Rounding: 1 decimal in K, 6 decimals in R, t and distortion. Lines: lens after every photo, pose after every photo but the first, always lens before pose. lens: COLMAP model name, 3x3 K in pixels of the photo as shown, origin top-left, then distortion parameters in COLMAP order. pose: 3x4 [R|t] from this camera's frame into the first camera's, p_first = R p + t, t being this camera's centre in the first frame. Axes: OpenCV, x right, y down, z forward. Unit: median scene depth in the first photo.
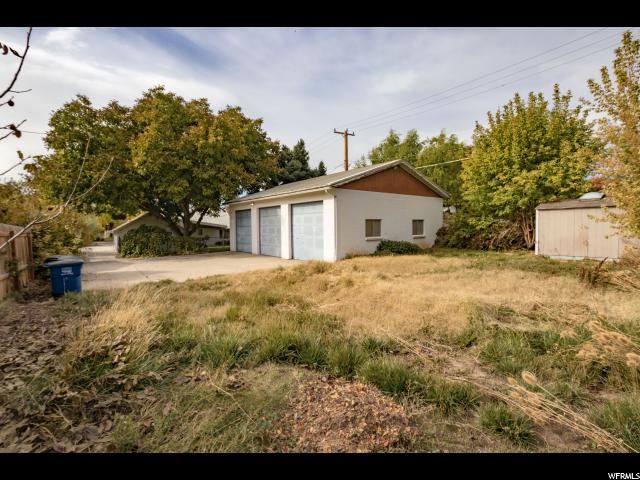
lens RADIAL K [[312.6, 0, 320.0], [0, 312.6, 240.0], [0, 0, 1]] dist [-0.002720, -0.000238]
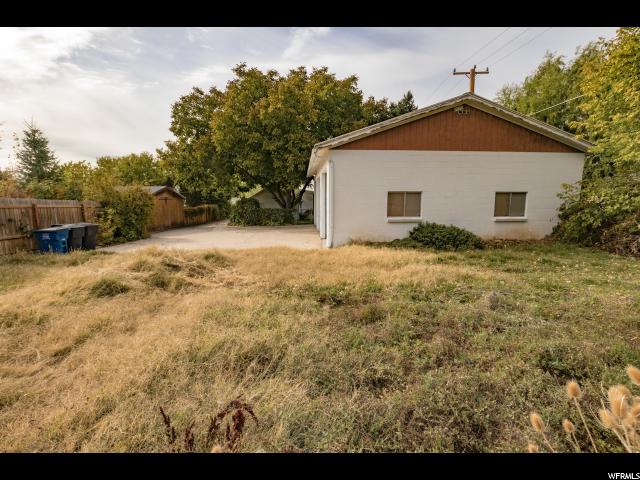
lens RADIAL K [[312.6, 0, 320.0], [0, 312.6, 240.0], [0, 0, 1]] dist [-0.002720, -0.000238]
pose [[0.815577, 0.084848, -0.572393, 0.353412], [-0.036019, 0.994717, 0.096129, -0.016259], [0.577526, -0.057783, 0.814325, 0.270362]]
